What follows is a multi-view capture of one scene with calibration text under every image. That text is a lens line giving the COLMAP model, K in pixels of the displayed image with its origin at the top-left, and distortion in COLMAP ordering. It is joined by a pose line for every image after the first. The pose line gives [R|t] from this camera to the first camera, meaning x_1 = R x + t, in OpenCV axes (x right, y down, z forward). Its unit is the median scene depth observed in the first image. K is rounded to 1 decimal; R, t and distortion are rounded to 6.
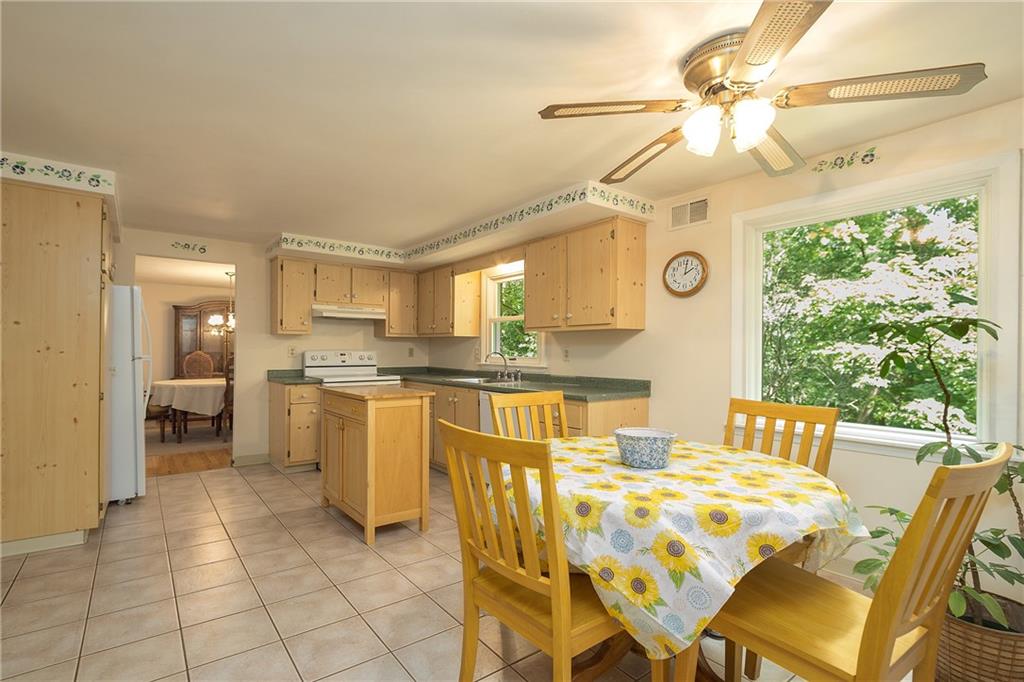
lens RADIAL K [[443.4, 0, 482.1], [0, 443.4, 352.1], [0, 0, 1]] dist [-0.001665, -0.000372]
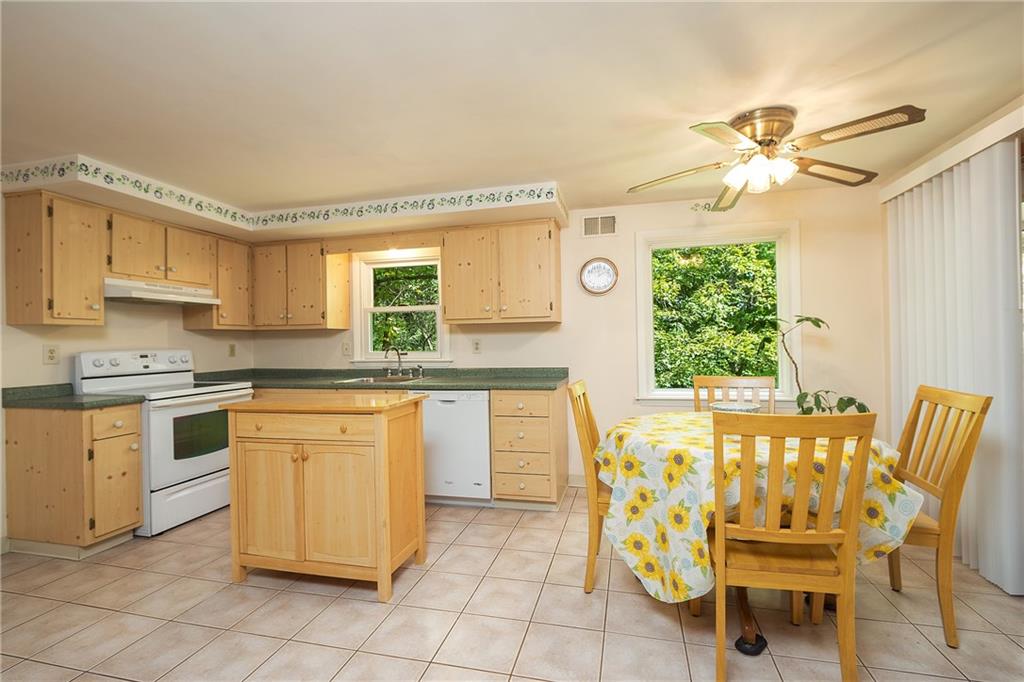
lens RADIAL K [[446.3, 0, 512.0], [0, 446.3, 341.0], [0, 0, 1]] dist [-0.002123, -0.000812]
pose [[0.778704, -0.016281, 0.627180, -0.345908], [0.022170, 0.999753, -0.001573, -0.004653], [-0.627000, 0.015129, 0.778873, 0.160843]]
